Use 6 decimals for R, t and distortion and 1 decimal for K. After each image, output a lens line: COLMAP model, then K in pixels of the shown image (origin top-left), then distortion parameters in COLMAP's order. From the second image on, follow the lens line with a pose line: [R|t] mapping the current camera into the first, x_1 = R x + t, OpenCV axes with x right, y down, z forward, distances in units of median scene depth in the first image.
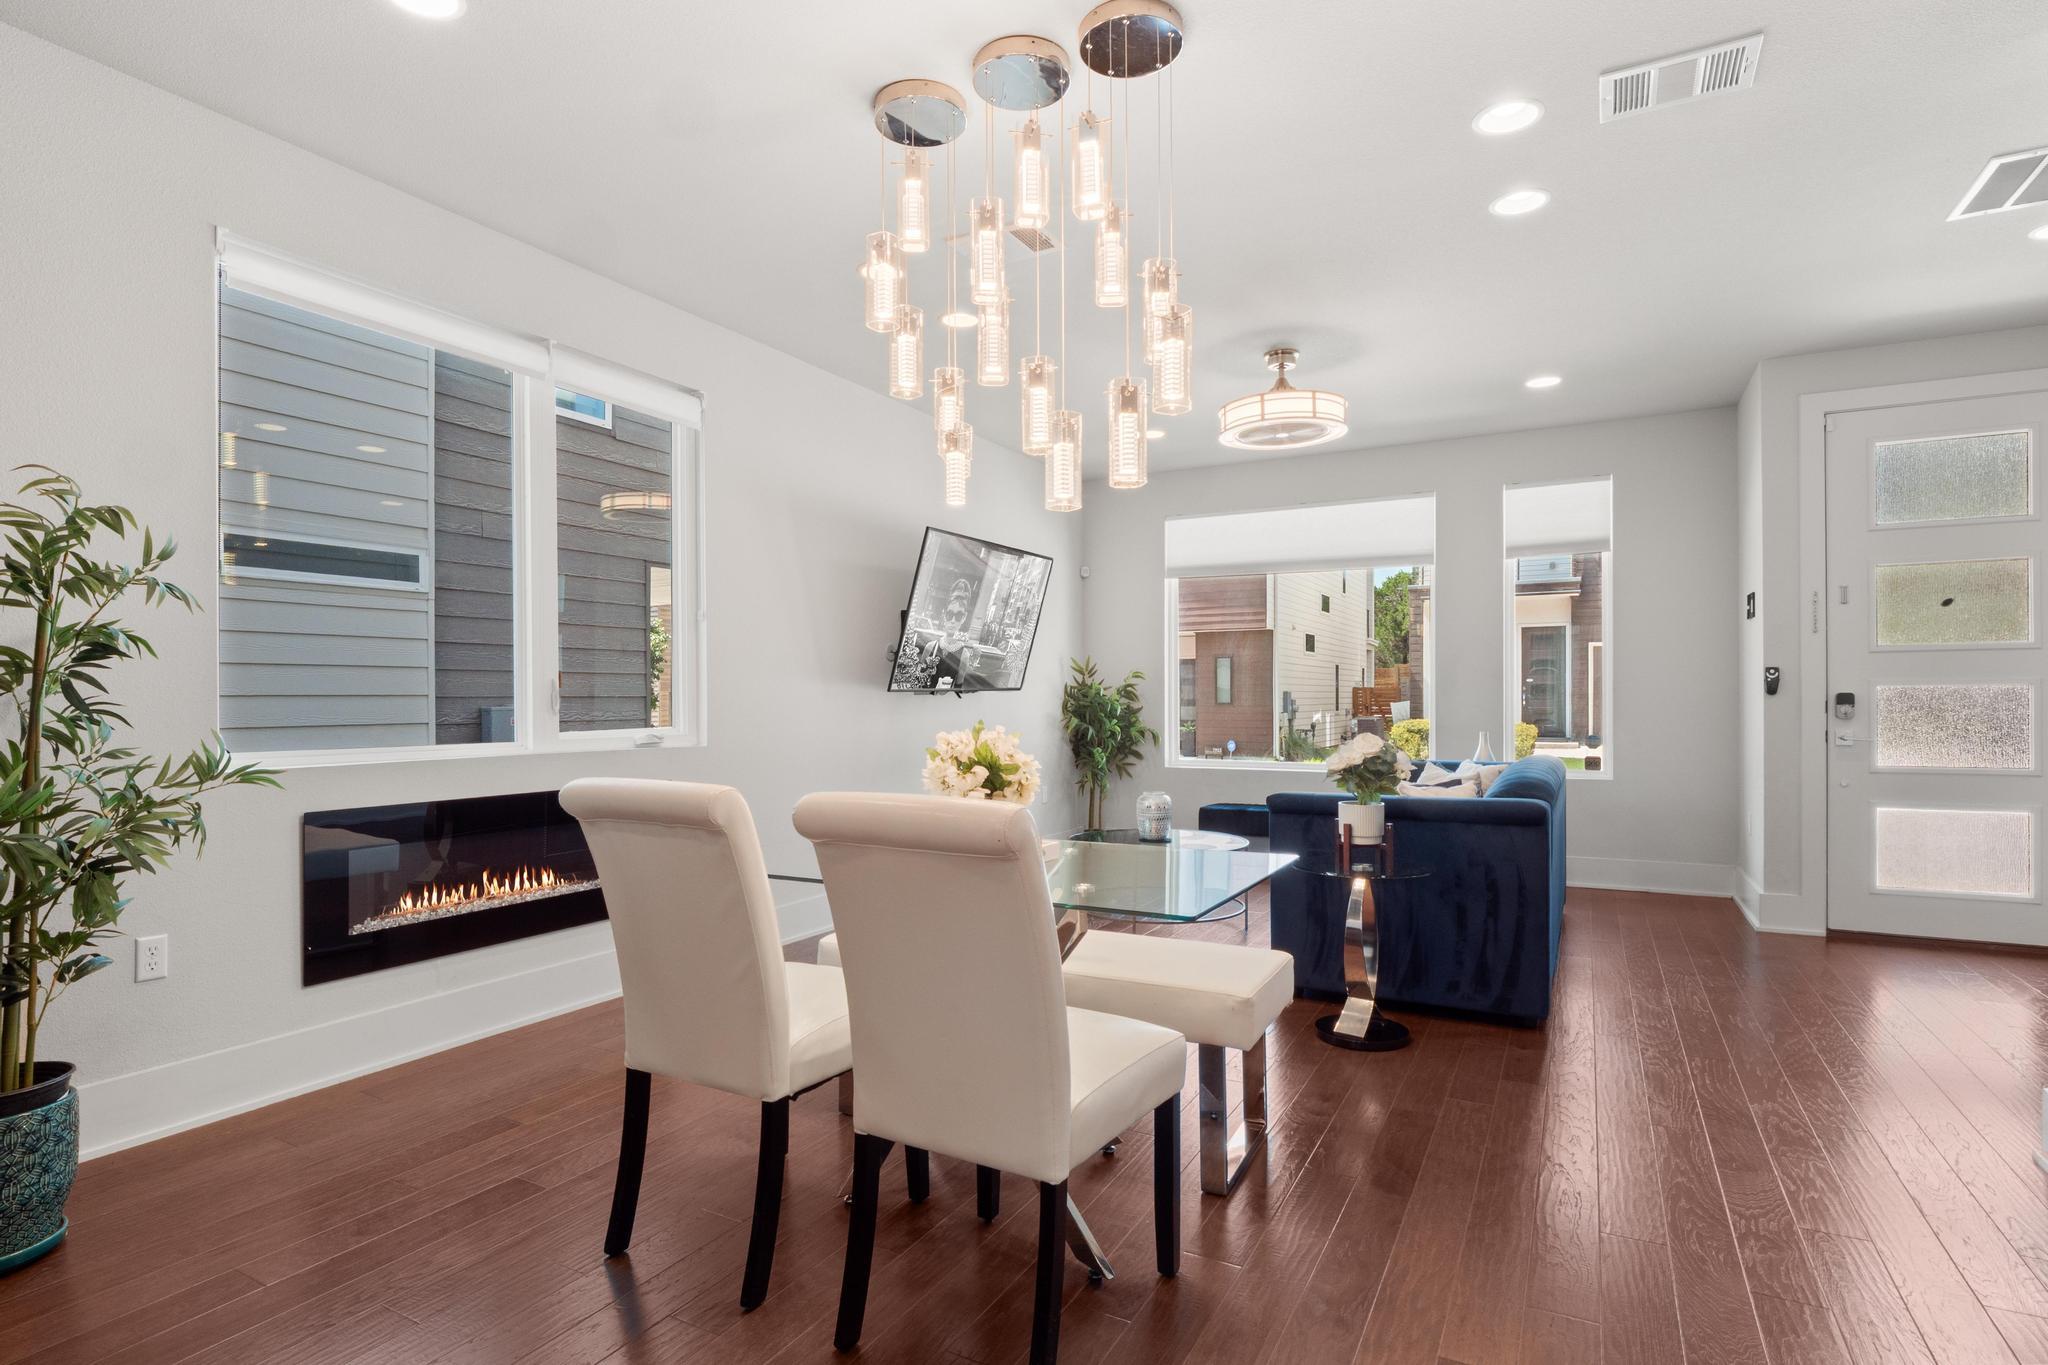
lens RADIAL K [[1020.1, 0, 1030.7], [0, 1020.1, 706.8], [0, 0, 1]] dist [-0.001380, -0.000198]
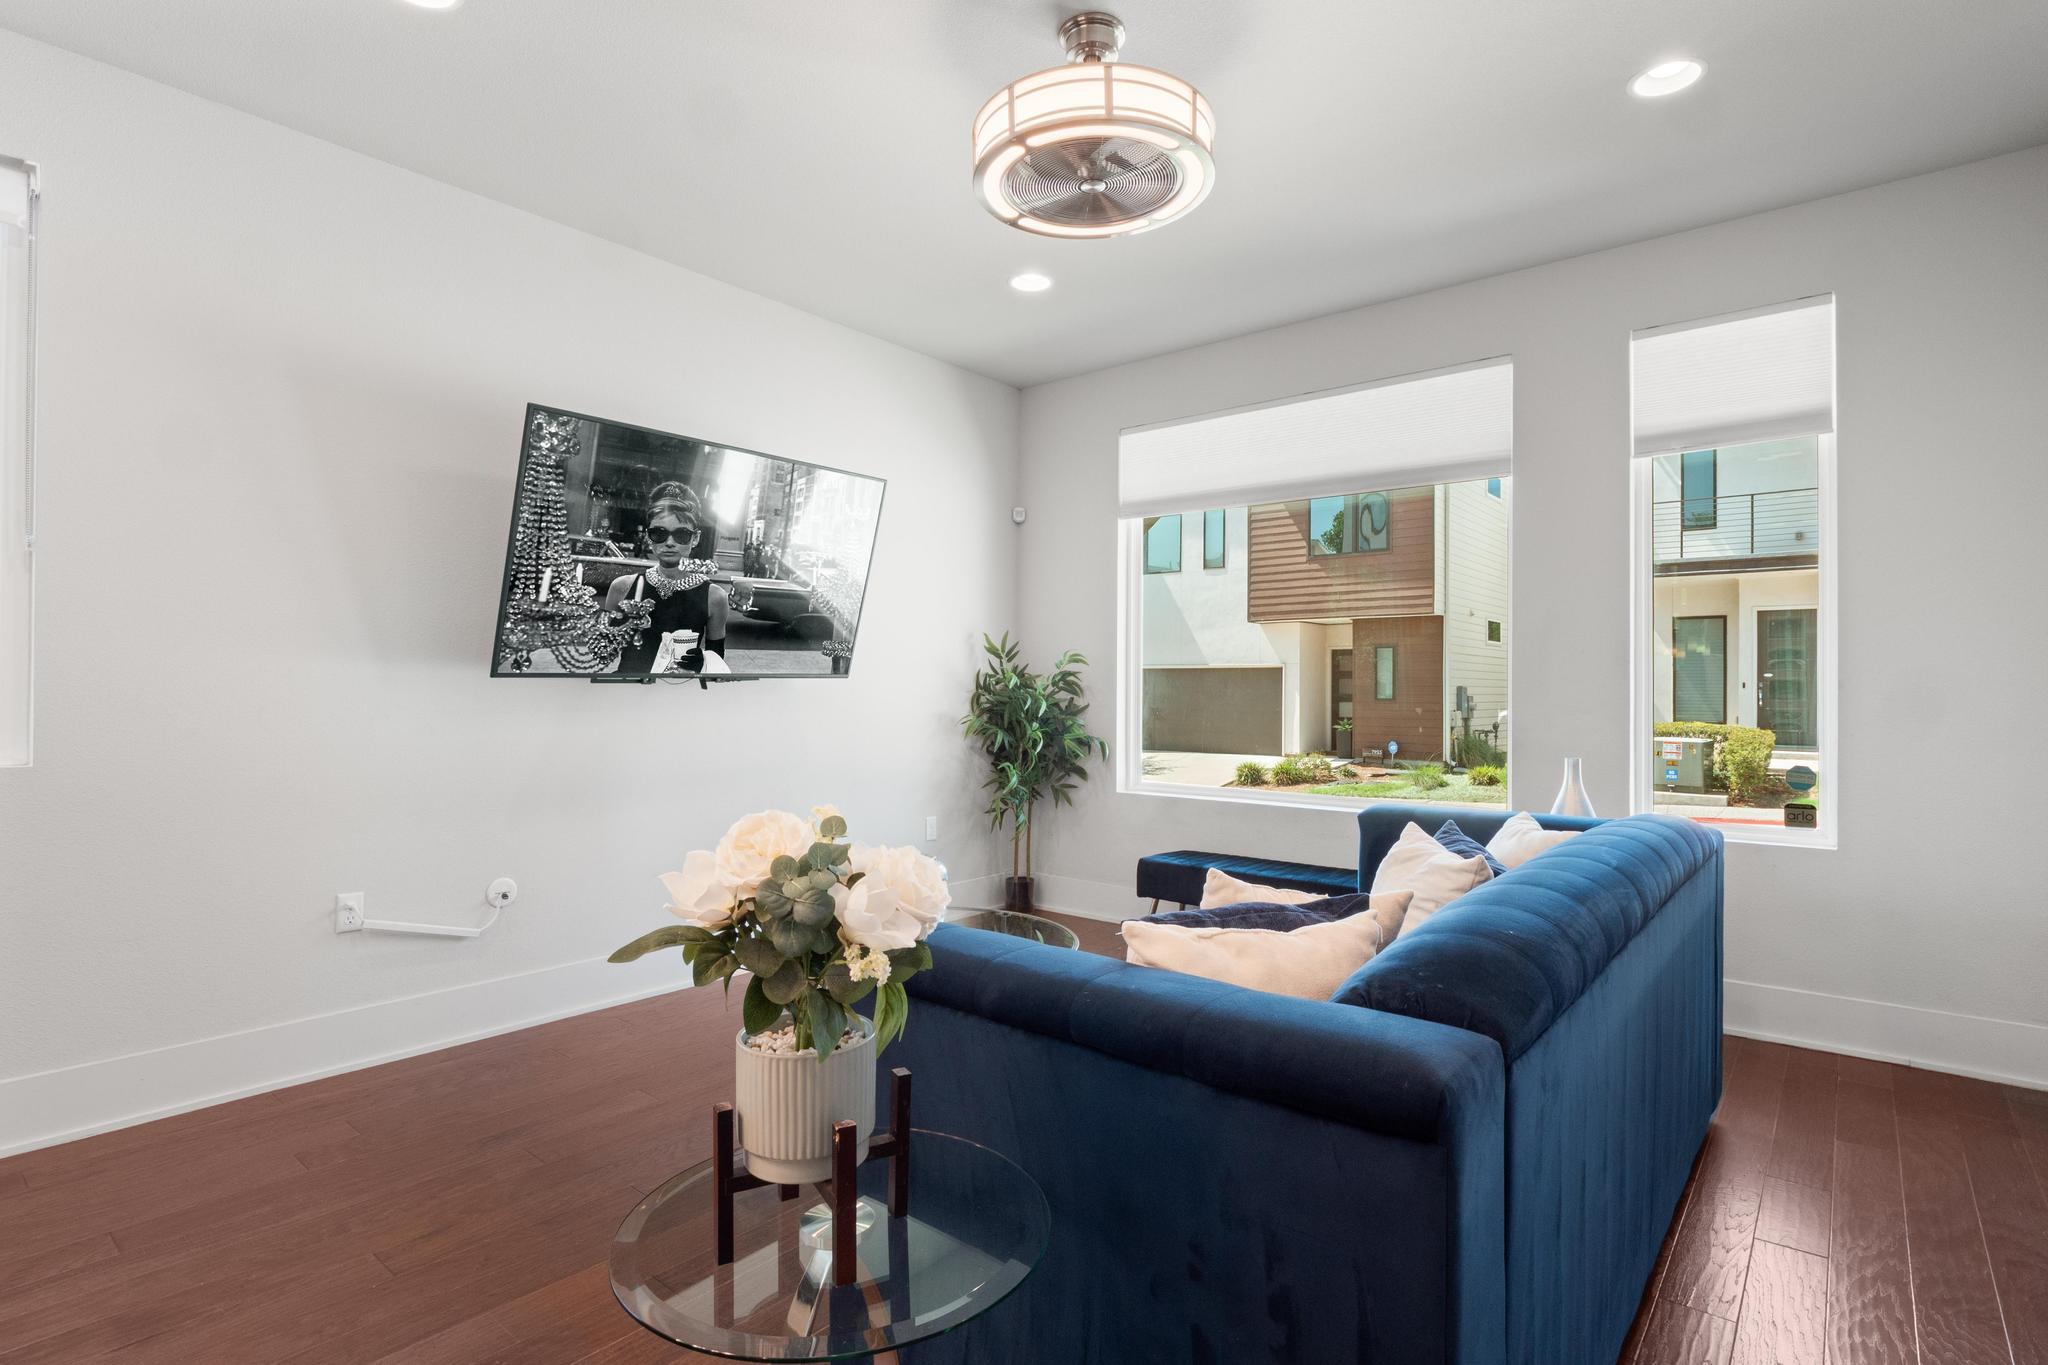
lens RADIAL K [[1013.4, 0, 1024.0], [0, 1013.4, 682.5], [0, 0, 1]] dist [-0.015282, 0.000206]
pose [[0.981233, 0.007531, -0.192679, 0.200836], [-0.010716, 0.999823, -0.015493, -0.003714], [0.192528, 0.017267, 0.981140, 0.316571]]
